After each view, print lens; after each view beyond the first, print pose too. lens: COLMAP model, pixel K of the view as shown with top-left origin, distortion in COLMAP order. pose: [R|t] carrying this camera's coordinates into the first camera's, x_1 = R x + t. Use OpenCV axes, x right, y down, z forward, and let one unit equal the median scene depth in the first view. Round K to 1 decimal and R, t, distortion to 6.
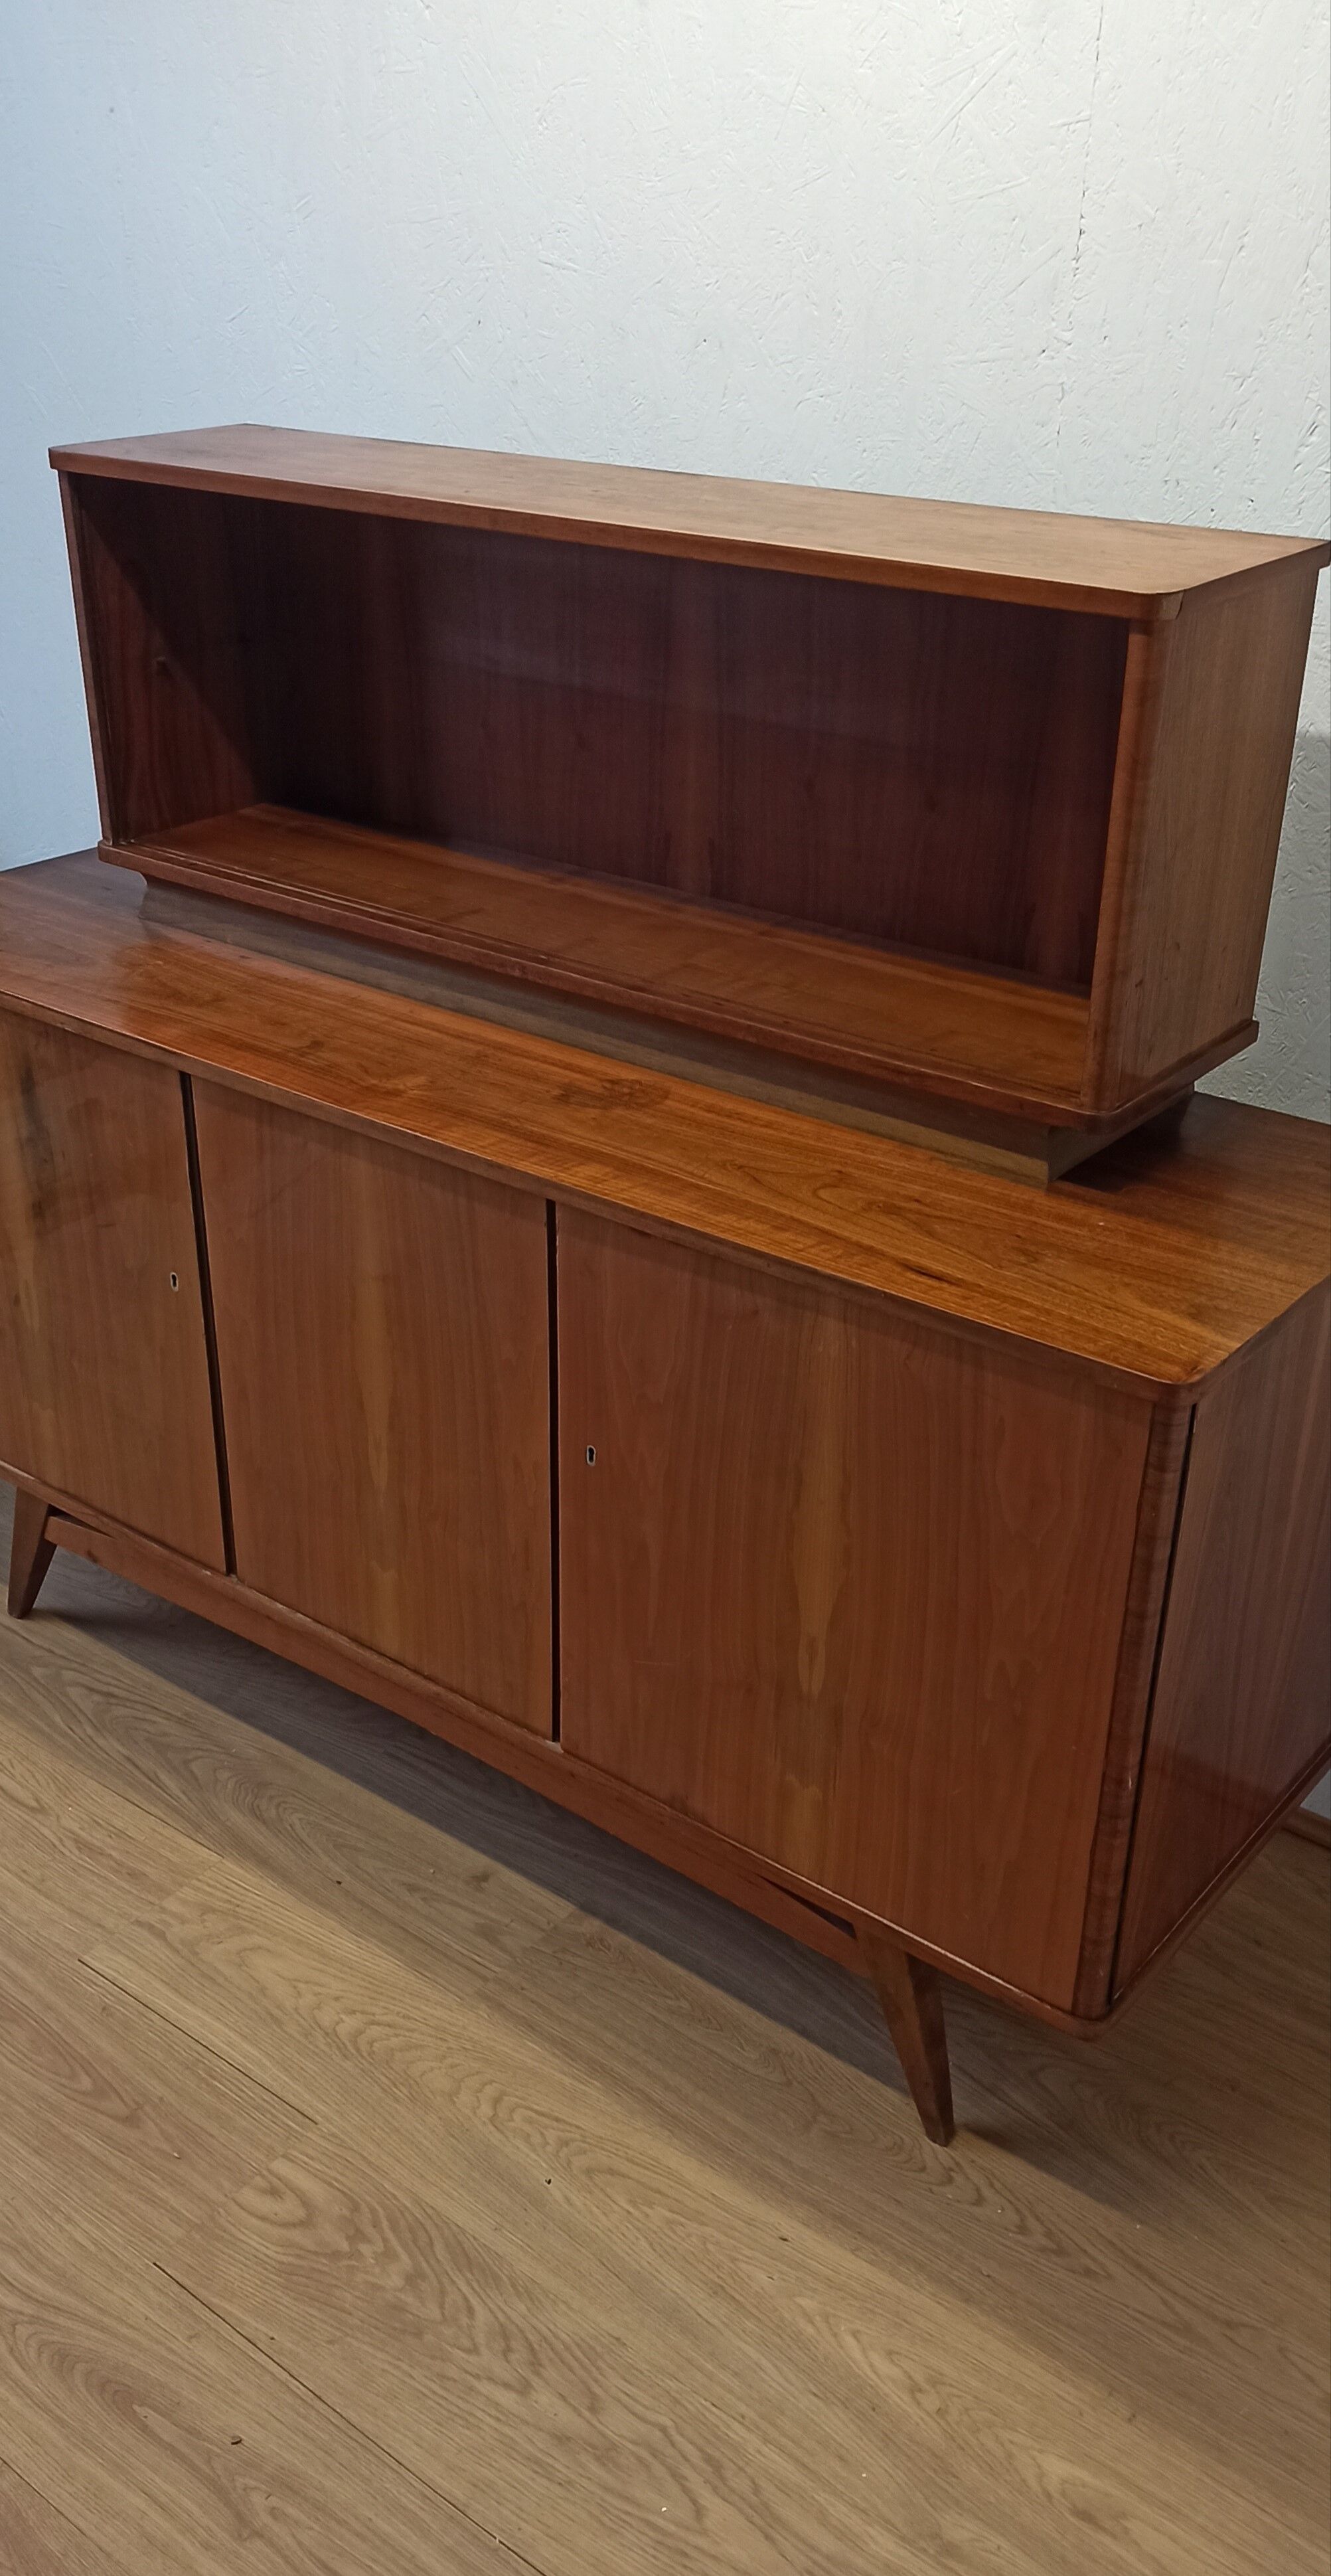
lens RADIAL K [[2260.2, 0, 619.9], [0, 2260.2, 1392.0], [0, 0, 1]] dist [0.079718, -0.105515]
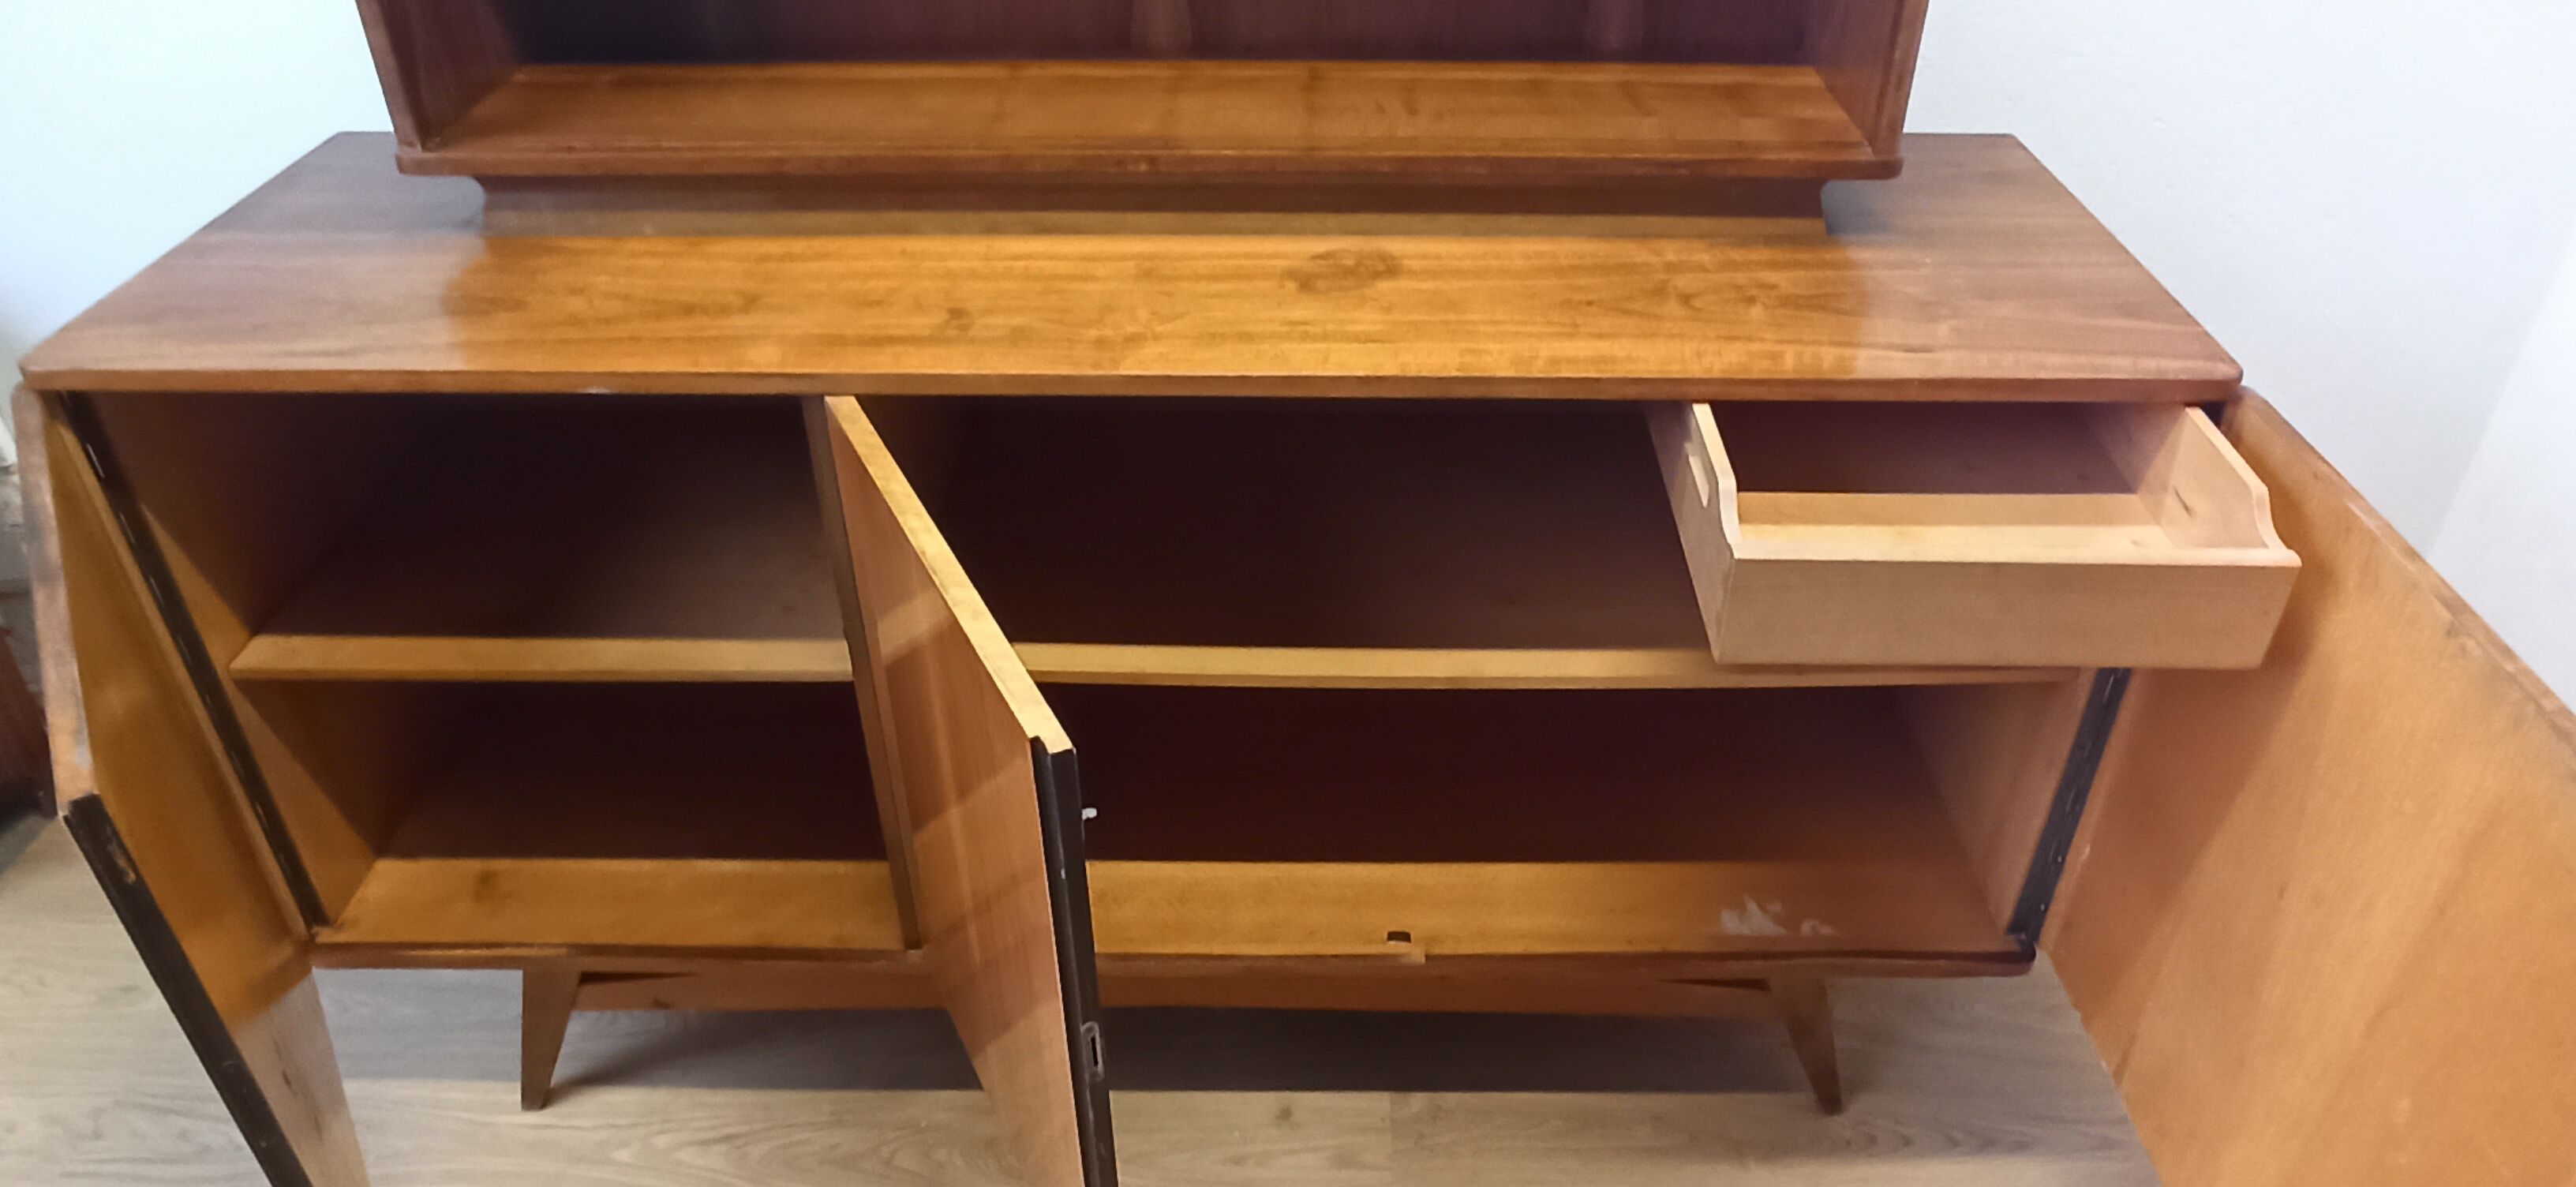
lens RADIAL K [[1705.4, 0, 1313.2], [0, 1705.4, 609.0], [0, 0, 1]] dist [-0.078544, 0.050884]
pose [[0.778512, -0.358363, 0.515262, -0.402328], [0.303174, 0.933553, 0.191216, -0.139085], [-0.549549, 0.007350, 0.835429, 0.457787]]
